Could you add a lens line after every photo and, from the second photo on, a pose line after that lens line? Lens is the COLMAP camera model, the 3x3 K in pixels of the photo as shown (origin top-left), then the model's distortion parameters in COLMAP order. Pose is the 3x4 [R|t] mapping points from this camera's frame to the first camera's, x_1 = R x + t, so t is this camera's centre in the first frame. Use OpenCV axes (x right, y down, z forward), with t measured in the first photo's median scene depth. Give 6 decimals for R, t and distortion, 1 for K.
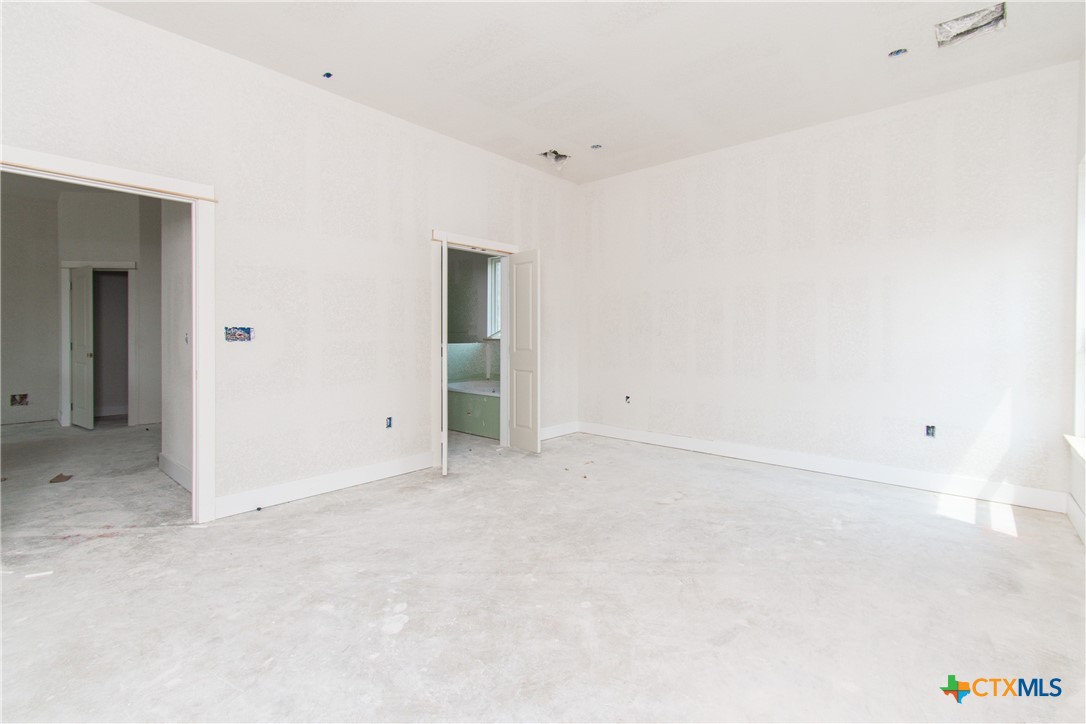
lens RADIAL K [[488.9, 0, 544.2], [0, 488.9, 337.5], [0, 0, 1]] dist [0.000440, -0.000640]
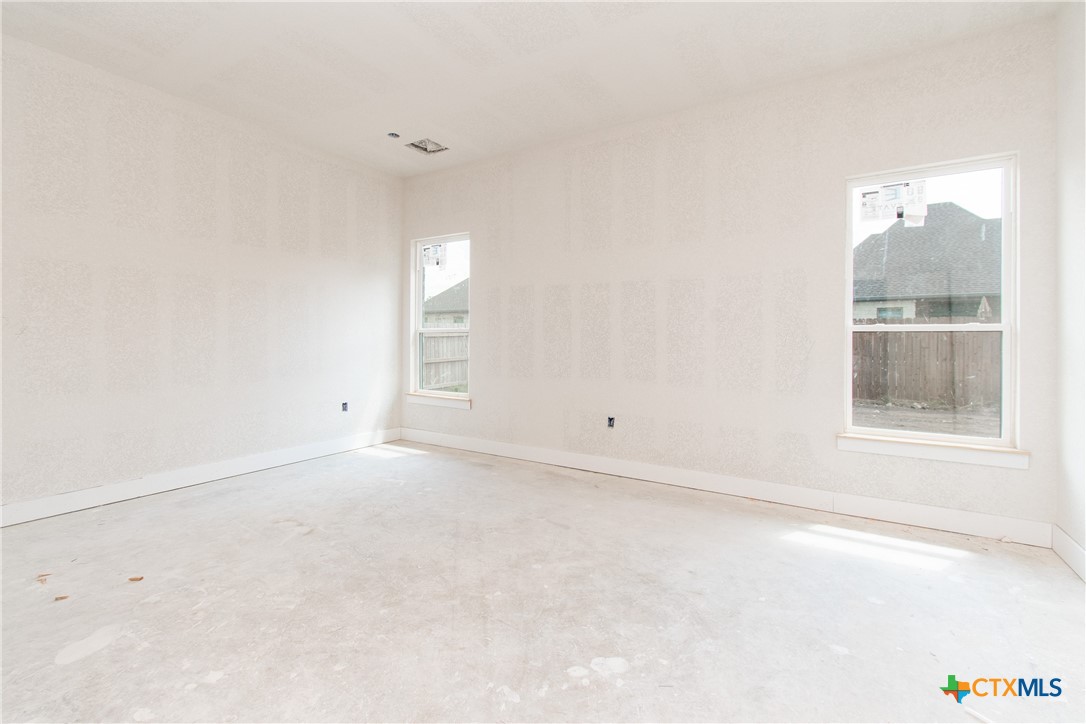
lens RADIAL K [[488.9, 0, 544.2], [0, 488.9, 337.5], [0, 0, 1]] dist [0.000440, -0.000640]
pose [[-0.164677, -0.004382, 0.986338, -0.917348], [-0.003036, 0.999988, 0.003936, -0.009255], [-0.986343, -0.002347, -0.164688, 1.002094]]
